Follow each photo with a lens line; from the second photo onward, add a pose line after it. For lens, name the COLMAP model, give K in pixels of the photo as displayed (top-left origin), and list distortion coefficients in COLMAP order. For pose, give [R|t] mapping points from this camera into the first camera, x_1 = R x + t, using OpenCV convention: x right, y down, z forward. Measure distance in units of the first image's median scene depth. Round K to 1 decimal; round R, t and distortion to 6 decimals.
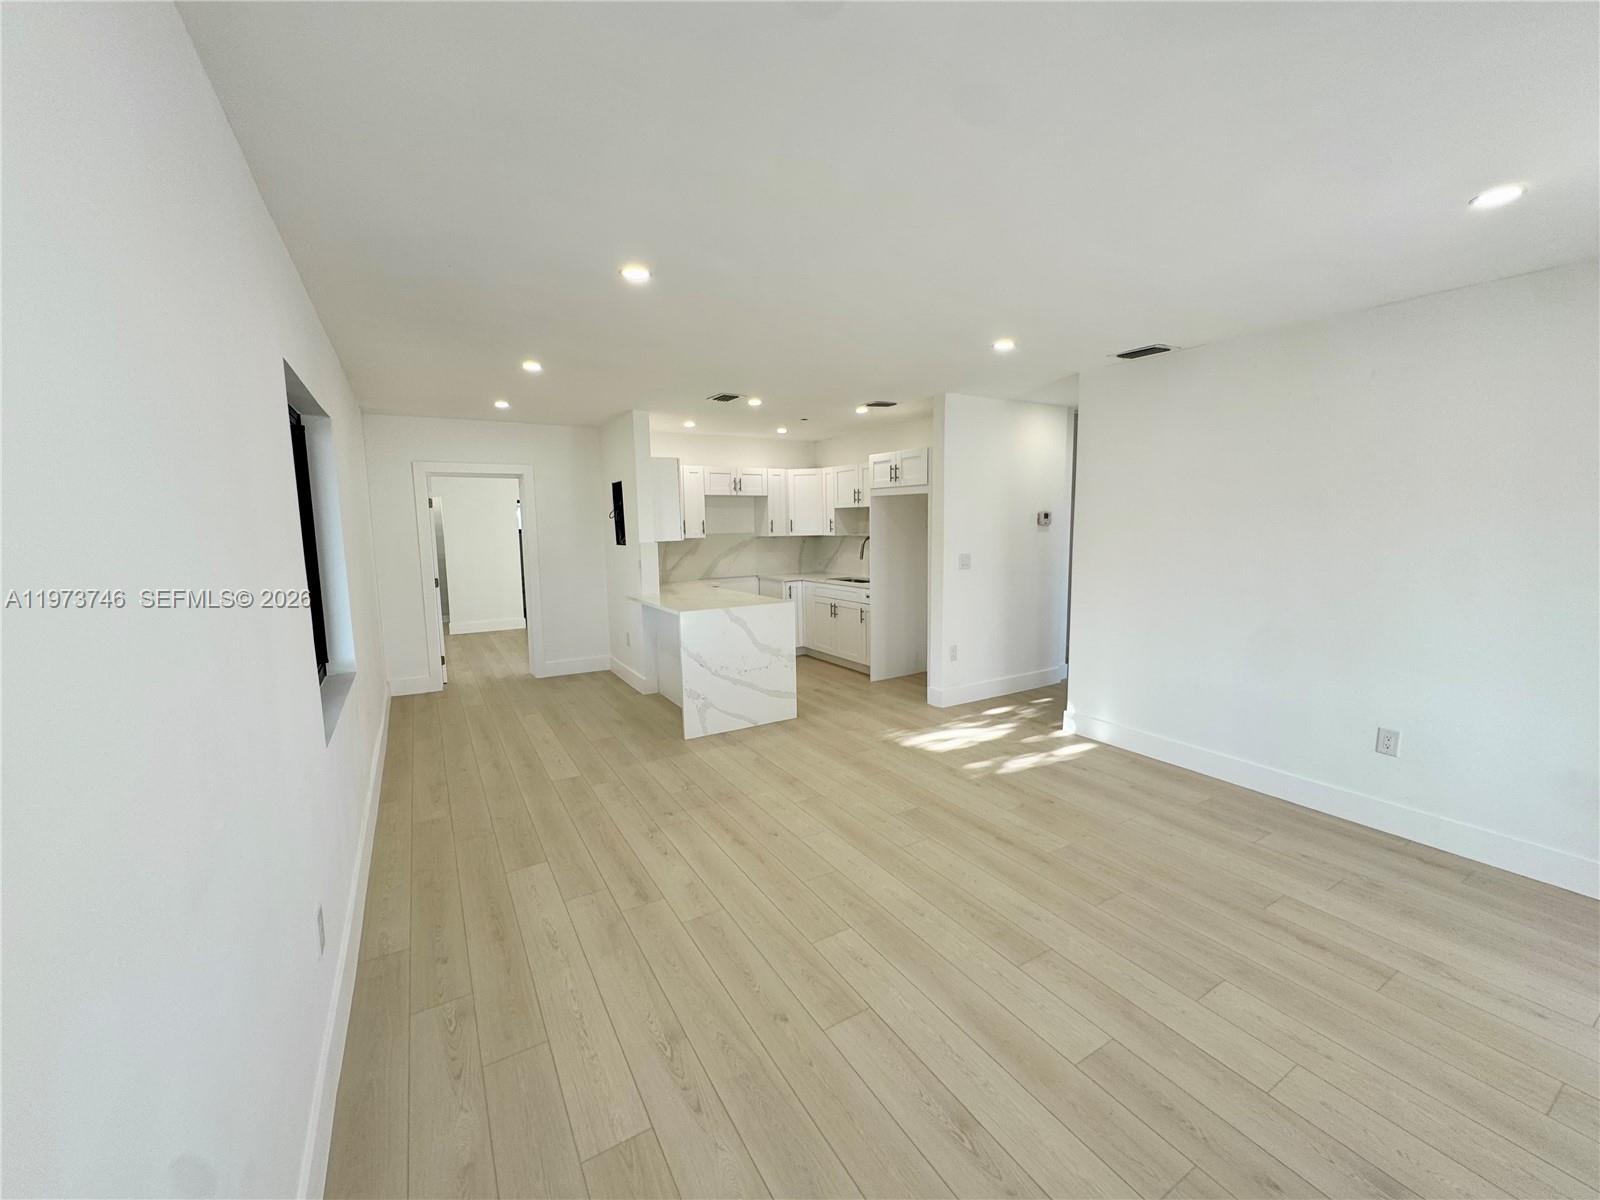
lens RADIAL K [[639.9, 0, 799.3], [0, 639.9, 598.4], [0, 0, 1]] dist [-0.004410, 0.000295]
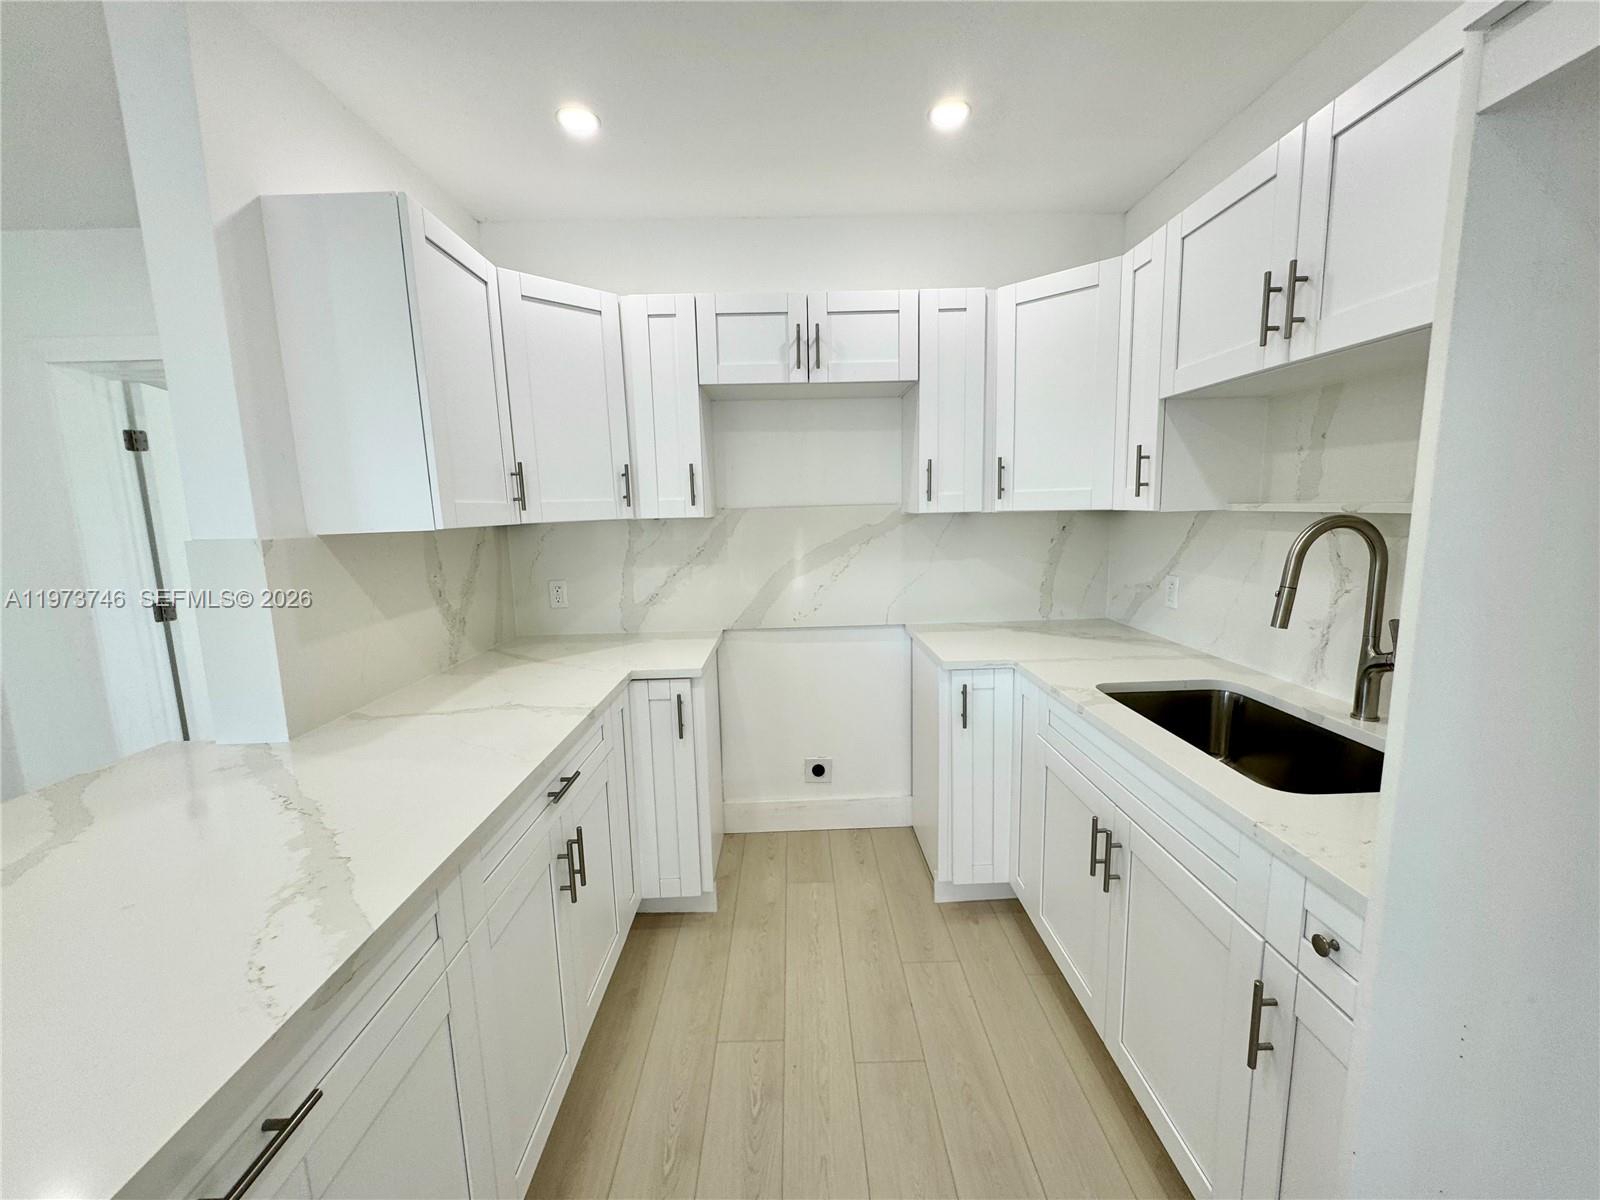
lens RADIAL K [[639.9, 0, 799.3], [0, 639.9, 598.4], [0, 0, 1]] dist [-0.004410, 0.000295]
pose [[0.865229, 0.068035, -0.496739, 0.072089], [-0.048462, 0.997460, 0.052203, -0.081696], [0.499029, -0.021095, 0.866329, 0.829156]]
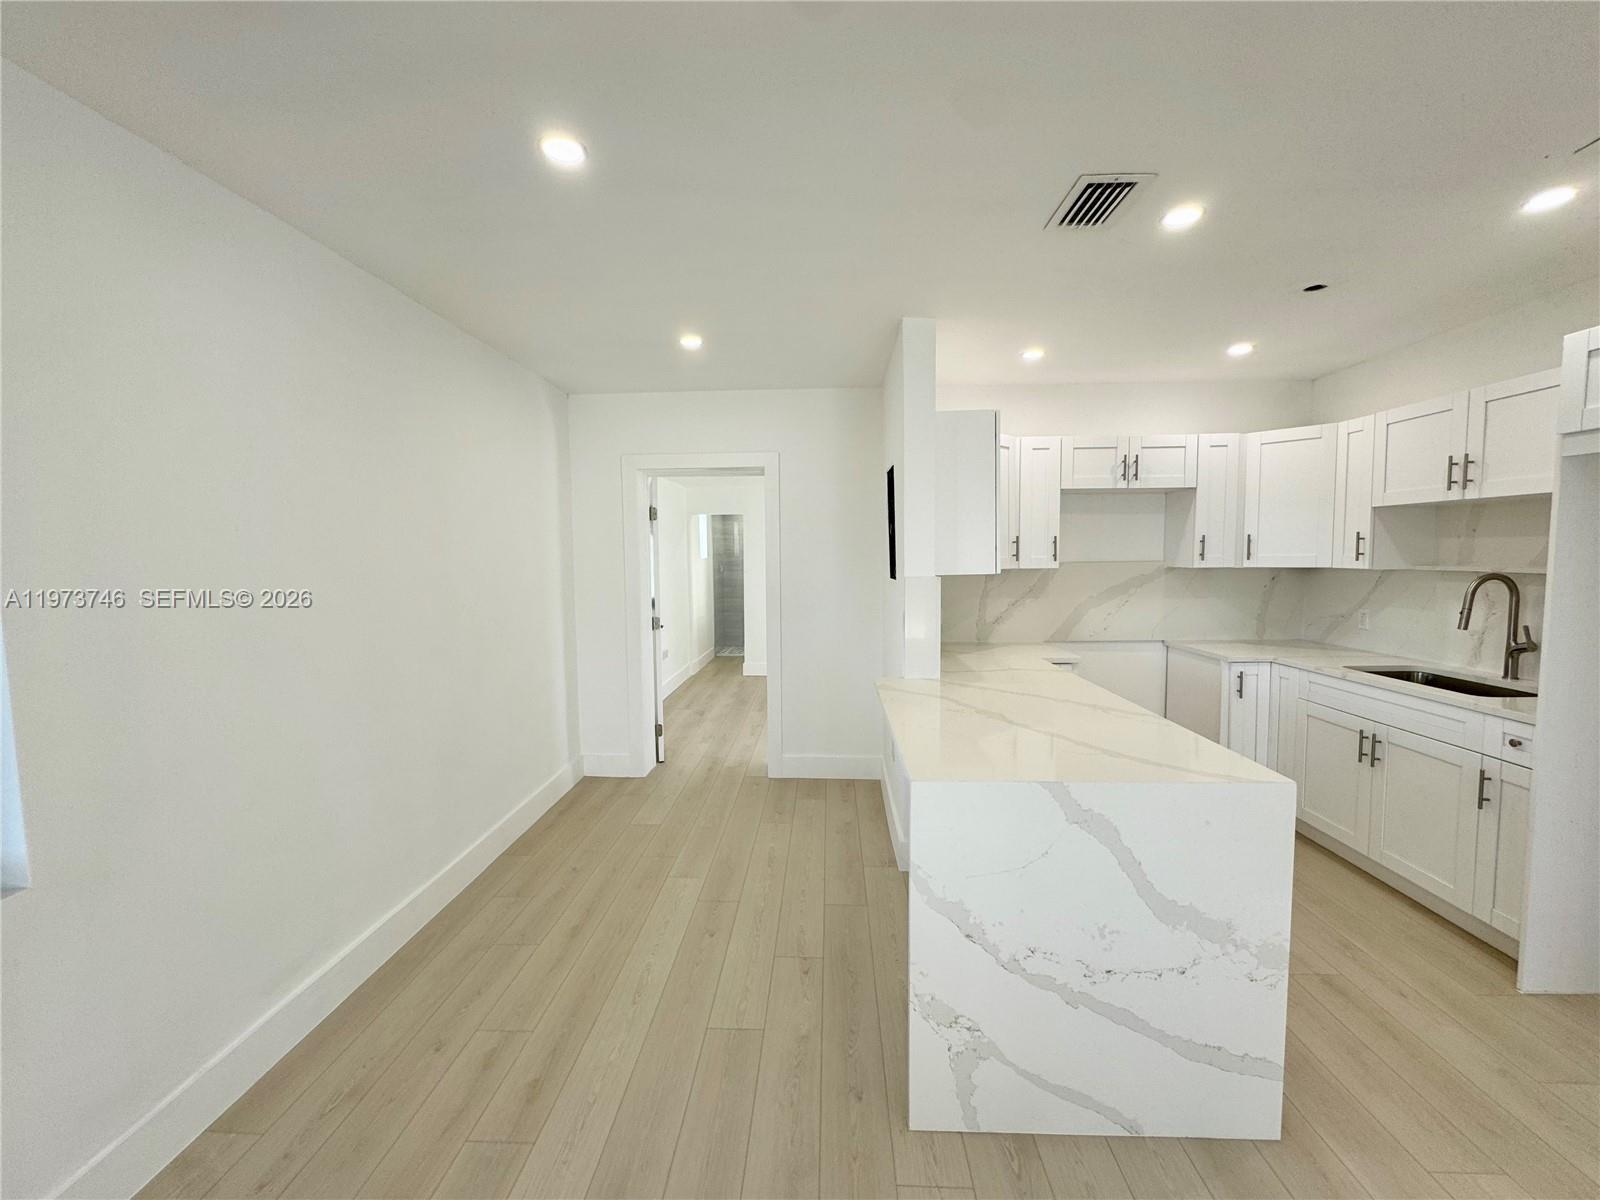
lens RADIAL K [[639.9, 0, 799.3], [0, 639.9, 598.4], [0, 0, 1]] dist [-0.004410, 0.000295]
pose [[0.833464, 0.045241, -0.550718, -0.034178], [-0.066271, 0.997633, -0.018341, -0.050727], [0.548585, 0.051783, 0.834490, 0.484481]]
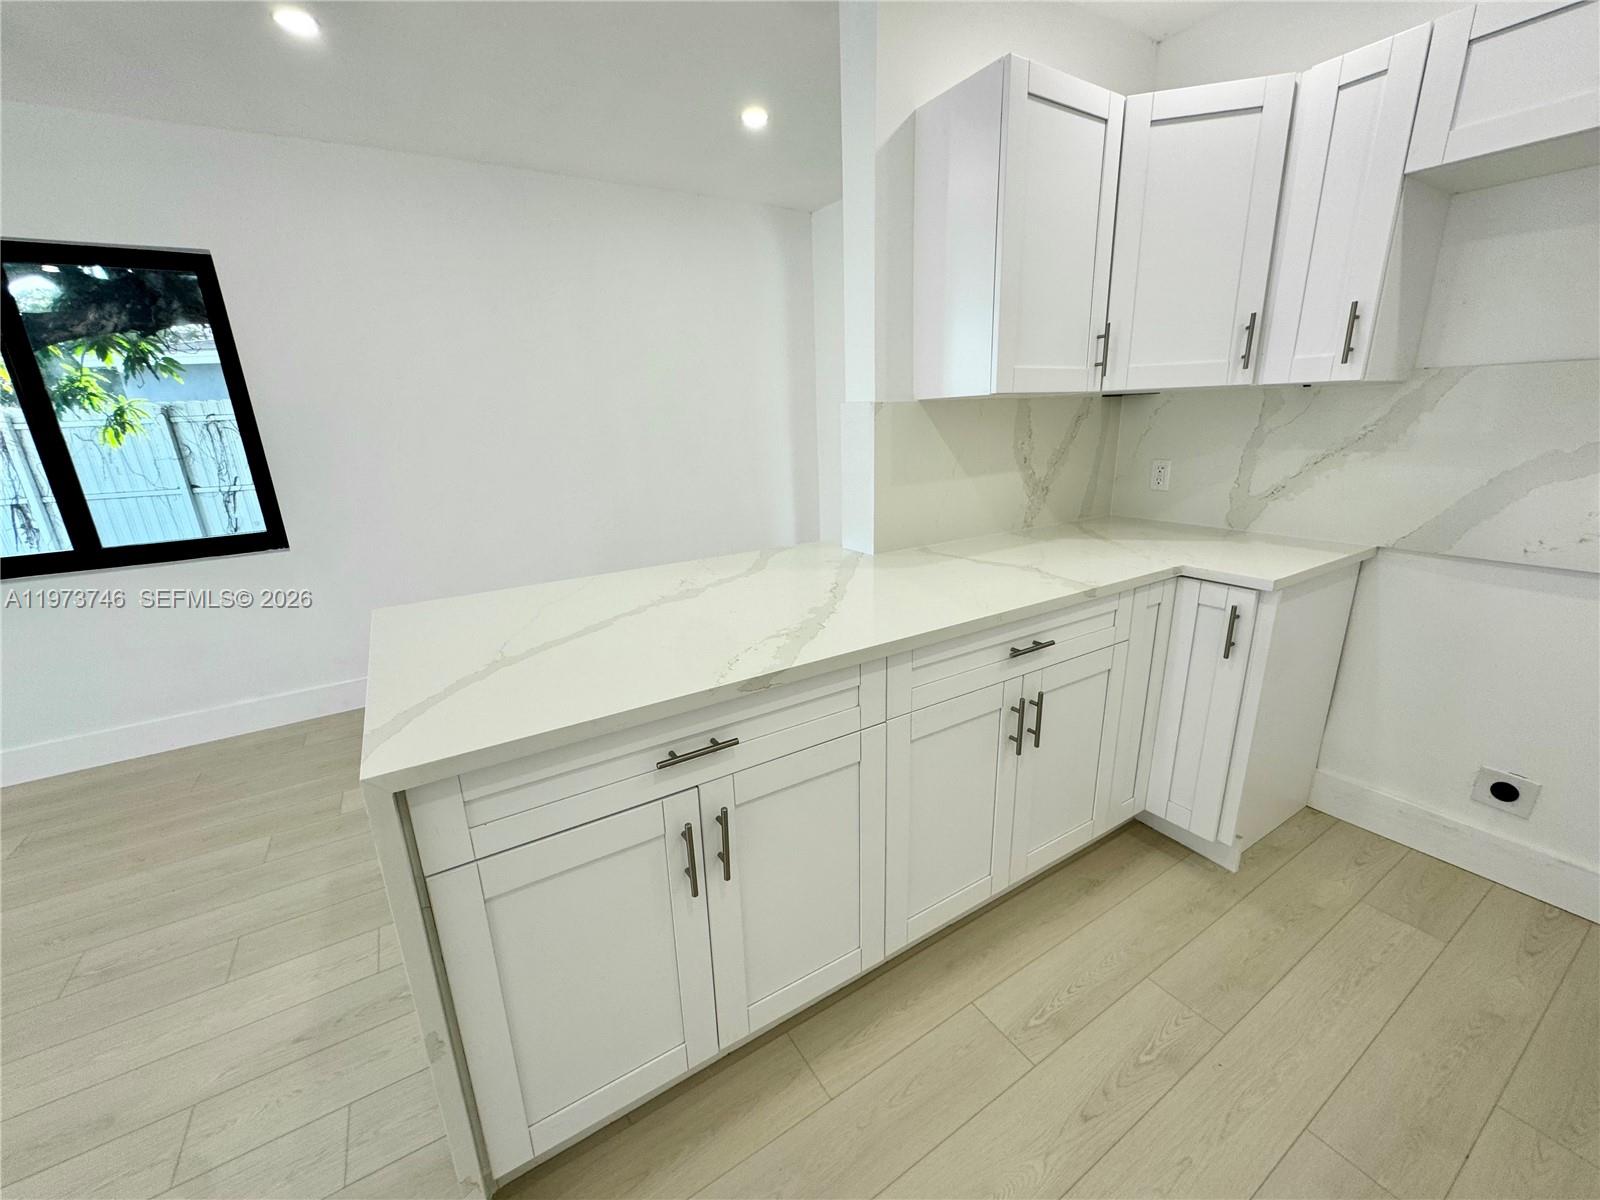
lens RADIAL K [[639.9, 0, 799.3], [0, 639.9, 598.4], [0, 0, 1]] dist [-0.004410, 0.000295]
pose [[0.018114, 0.296032, -0.955006, 0.110904], [-0.084856, 0.952172, 0.293544, -0.078382], [0.996229, 0.075721, 0.042367, 0.888601]]
